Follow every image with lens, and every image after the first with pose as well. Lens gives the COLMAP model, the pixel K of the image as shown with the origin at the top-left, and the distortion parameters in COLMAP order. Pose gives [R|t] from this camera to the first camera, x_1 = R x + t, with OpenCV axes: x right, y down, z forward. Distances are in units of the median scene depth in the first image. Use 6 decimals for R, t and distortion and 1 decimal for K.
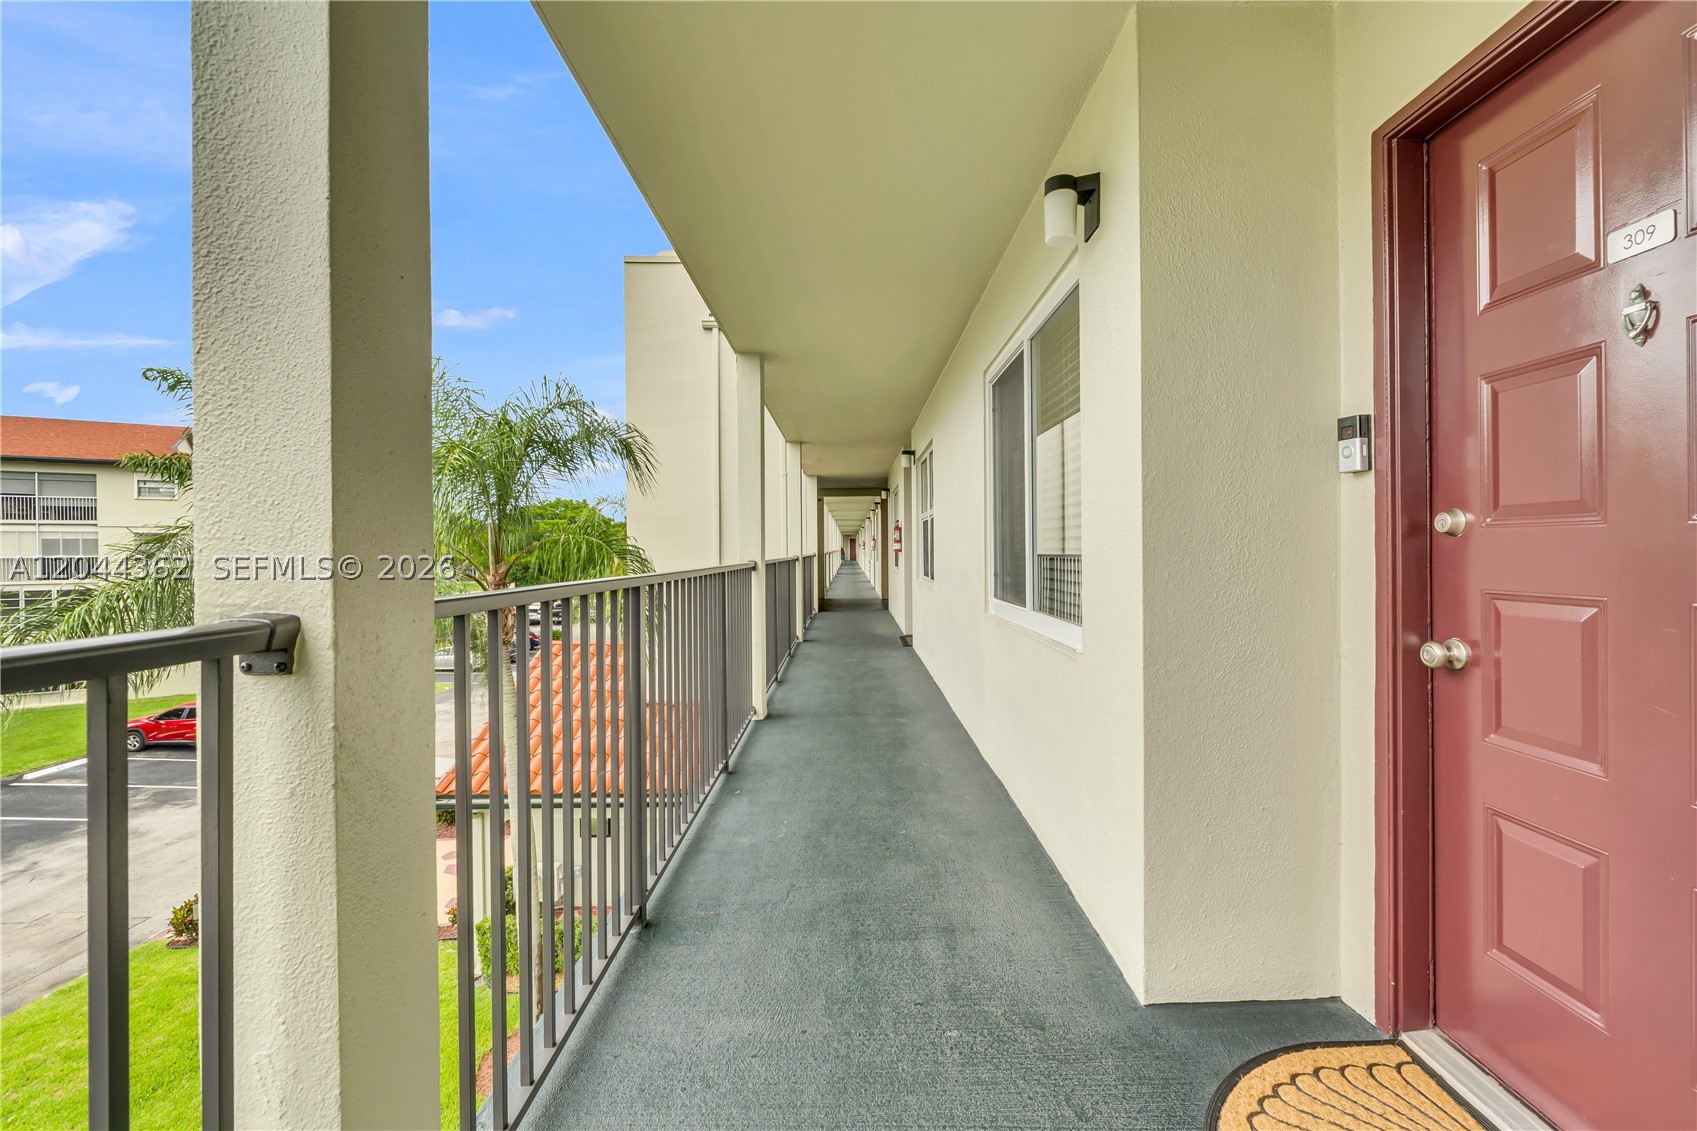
lens RADIAL K [[733.1, 0, 858.8], [0, 733.1, 540.9], [0, 0, 1]] dist [-0.003968, -0.000170]
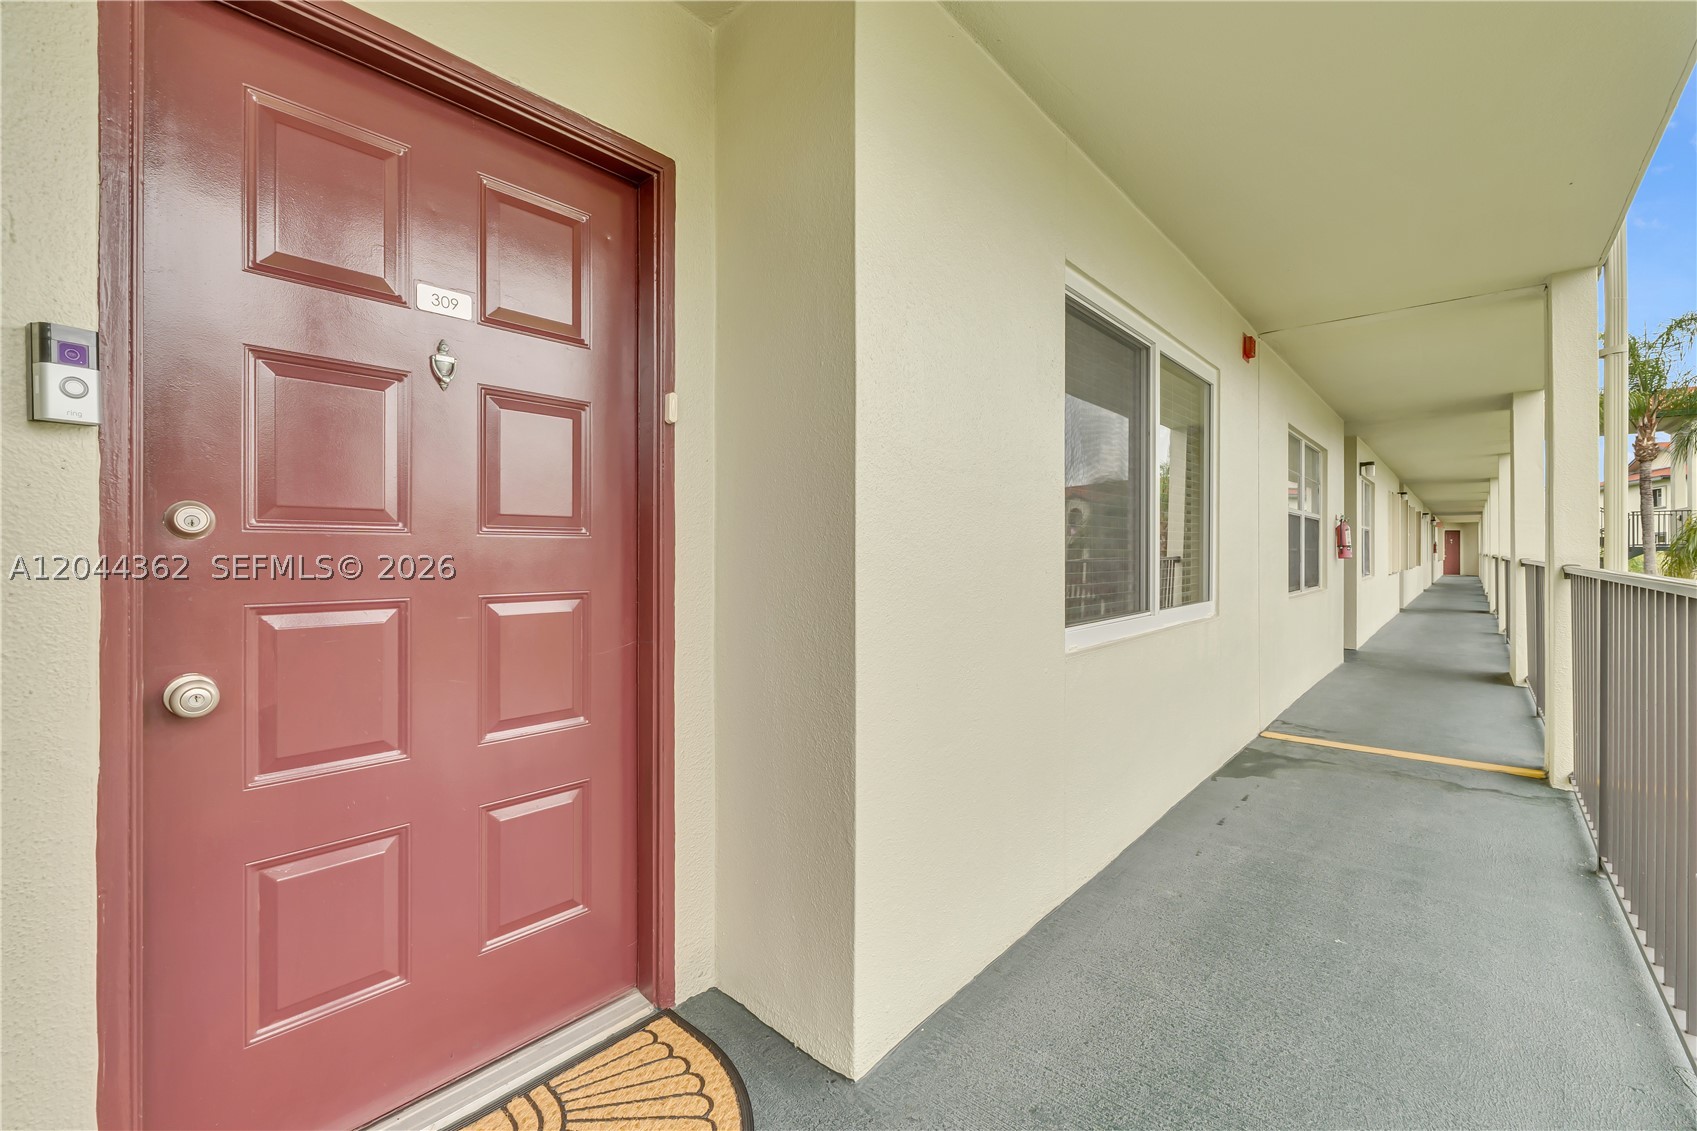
lens RADIAL K [[733.1, 0, 858.8], [0, 733.1, 540.9], [0, 0, 1]] dist [-0.003968, -0.000170]
pose [[-0.766011, 0.014411, 0.642666, -0.248234], [0.000873, 0.999771, -0.021379, 0.016790], [-0.642827, -0.015816, -0.765848, 1.389752]]
